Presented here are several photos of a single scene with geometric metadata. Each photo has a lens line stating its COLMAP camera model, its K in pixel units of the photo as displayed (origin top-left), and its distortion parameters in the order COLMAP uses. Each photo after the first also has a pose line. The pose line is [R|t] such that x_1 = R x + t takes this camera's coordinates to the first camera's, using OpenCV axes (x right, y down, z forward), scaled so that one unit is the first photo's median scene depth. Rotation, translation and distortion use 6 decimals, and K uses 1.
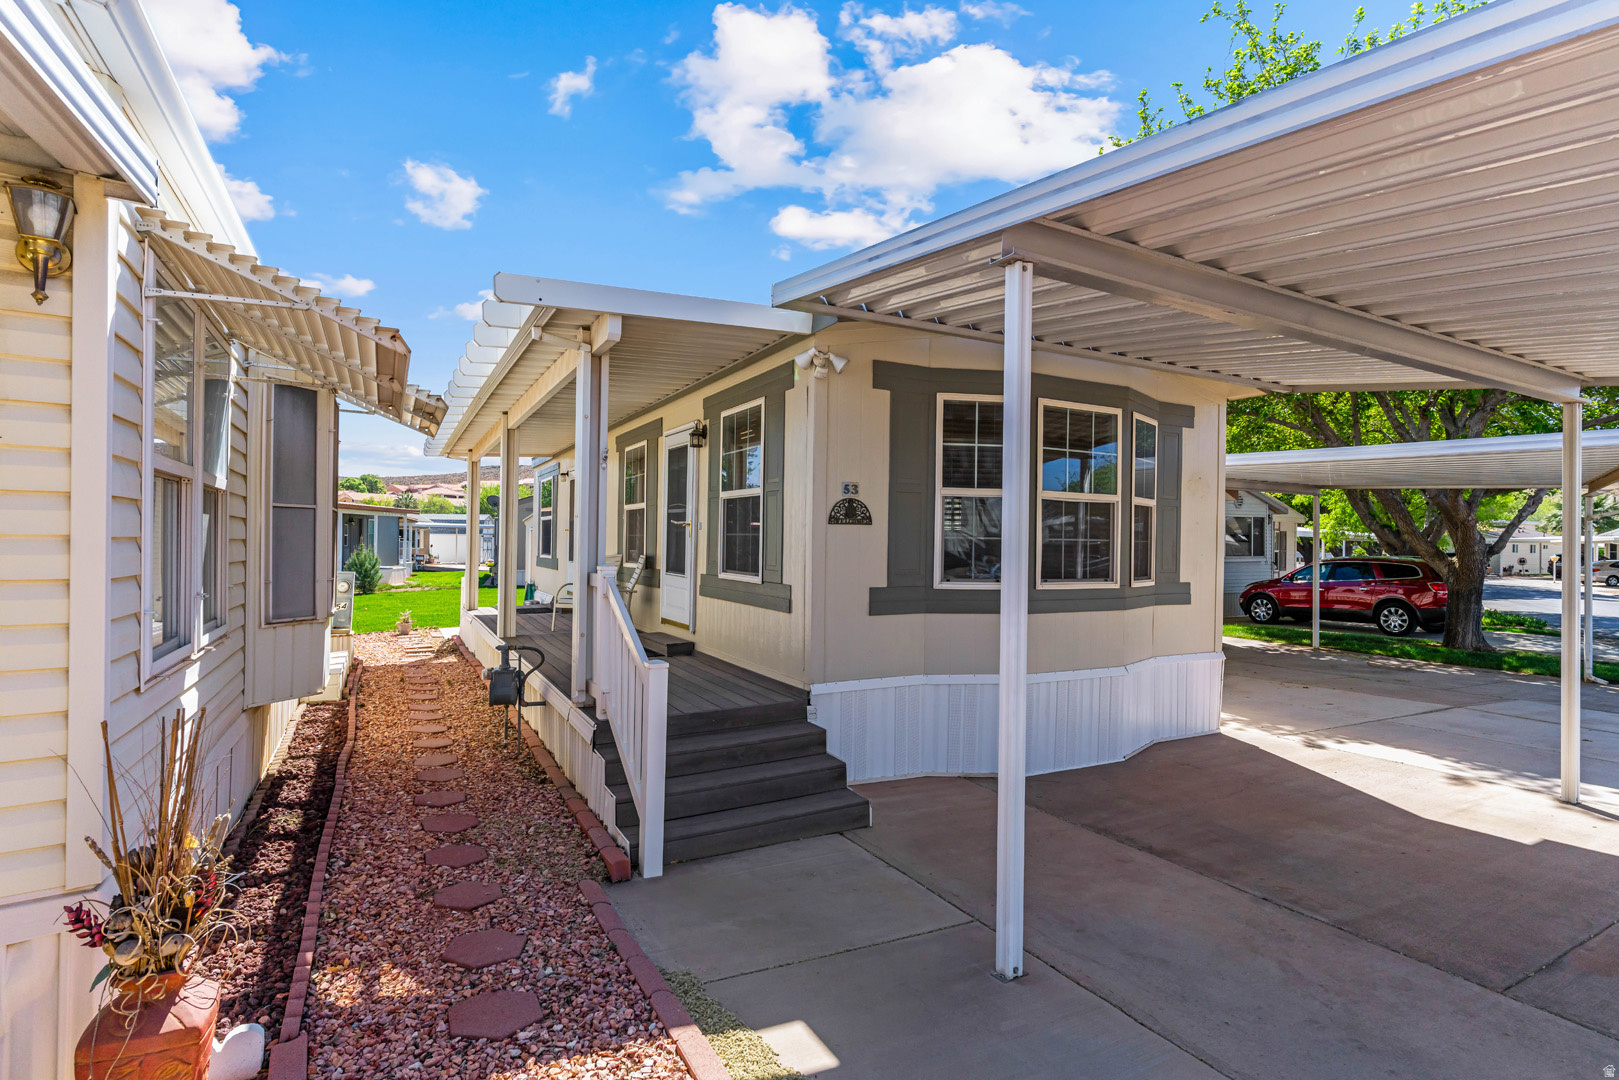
lens RADIAL K [[776.9, 0, 809.0], [0, 776.9, 537.3], [0, 0, 1]] dist [0.001006, 0.000161]
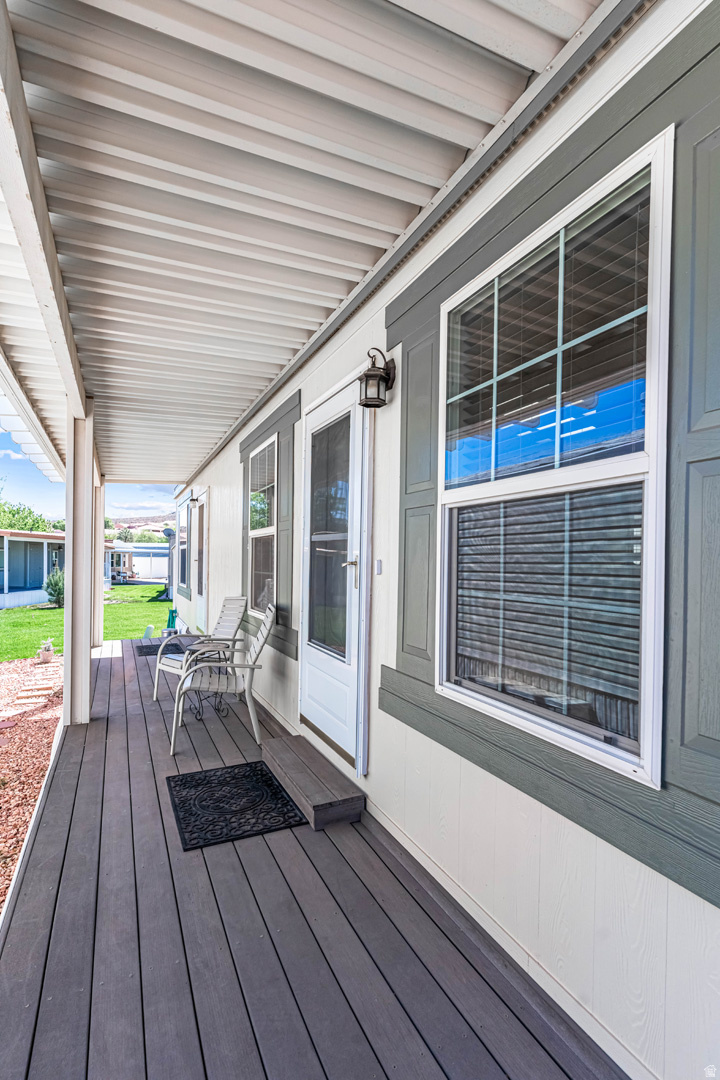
lens RADIAL K [[518.2, 0, 346.4], [0, 518.2, 560.4], [0, 0, 1]] dist [0.001006, 0.000161]
pose [[0.995996, -0.000111, -0.089398, -0.109416], [0.000592, 0.999986, 0.005351, -0.017307], [0.089396, -0.005382, 0.995982, 0.555857]]
